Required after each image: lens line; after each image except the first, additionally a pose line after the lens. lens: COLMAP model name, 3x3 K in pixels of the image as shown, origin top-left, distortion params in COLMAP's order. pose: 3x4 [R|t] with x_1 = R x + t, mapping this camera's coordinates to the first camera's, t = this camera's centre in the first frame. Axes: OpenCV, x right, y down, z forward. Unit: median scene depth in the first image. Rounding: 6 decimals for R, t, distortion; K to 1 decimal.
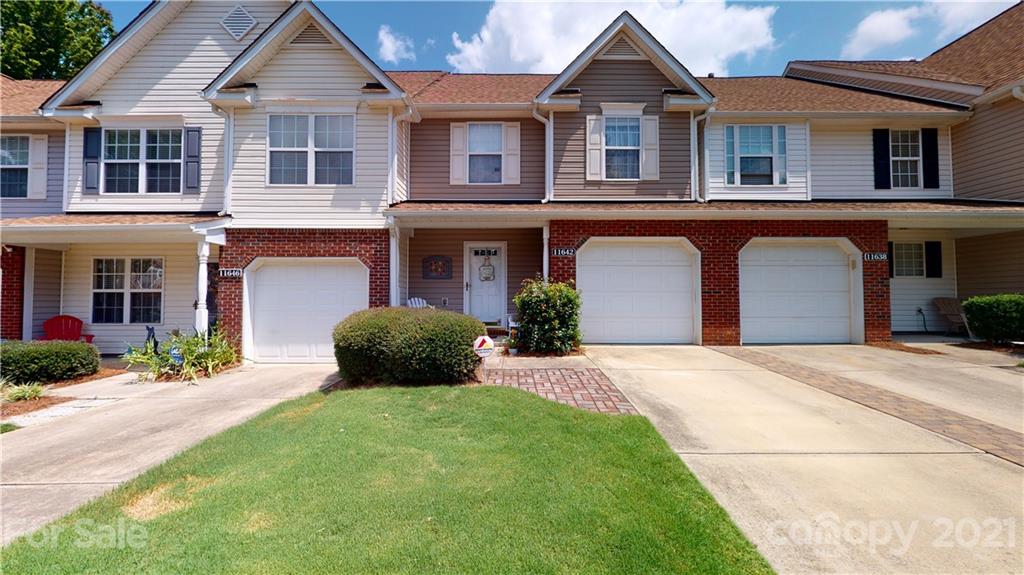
lens RADIAL K [[376.2, 0, 512.1], [0, 376.2, 288.5], [0, 0, 1]] dist [-0.000038, -0.000039]
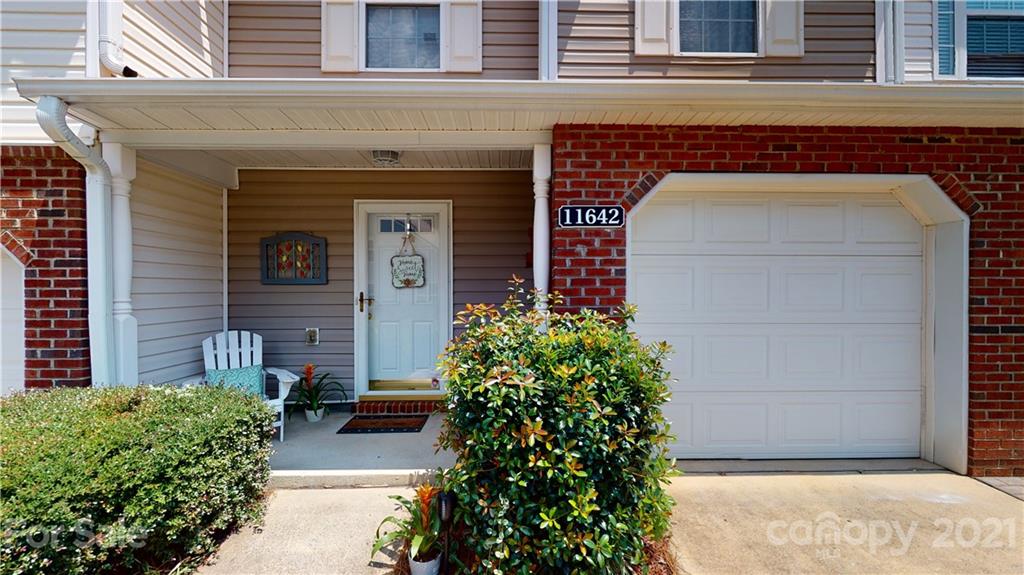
lens RADIAL K [[376.2, 0, 512.1], [0, 376.2, 288.5], [0, 0, 1]] dist [-0.000038, -0.000039]
pose [[0.999788, -0.001980, 0.020485, 0.051066], [0.001301, 0.999451, 0.033100, -0.038137], [-0.020539, -0.033066, 0.999242, 0.594671]]
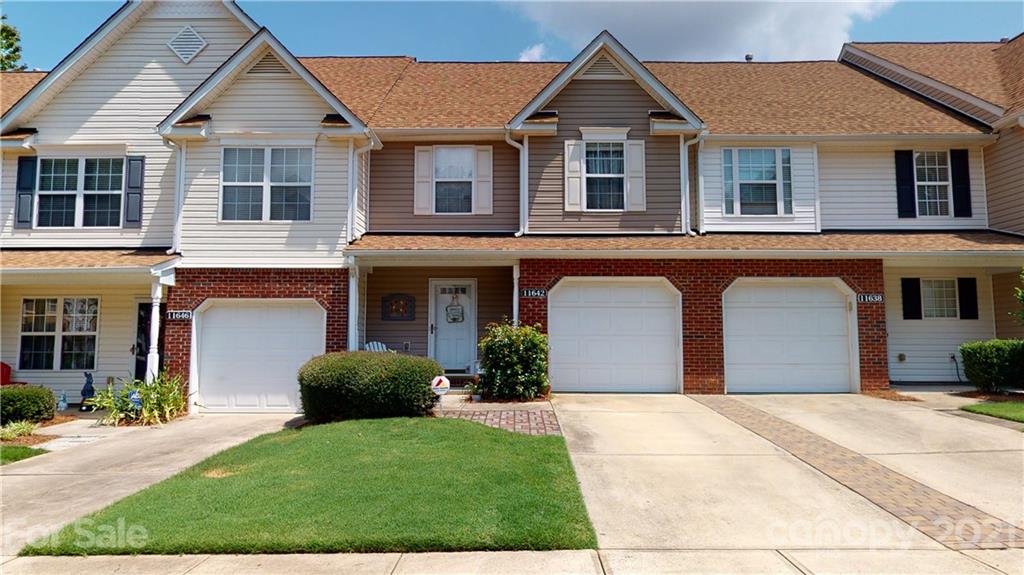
lens RADIAL K [[620.2, 0, 512.0], [0, 620.2, 287.5], [0, 0, 1]] dist [0.001727, -0.001645]
pose [[0.999954, 0.000357, -0.009588, 0.088904], [-0.000944, 0.998121, -0.061263, -0.014749], [0.009548, 0.061269, 0.998076, -0.495026]]
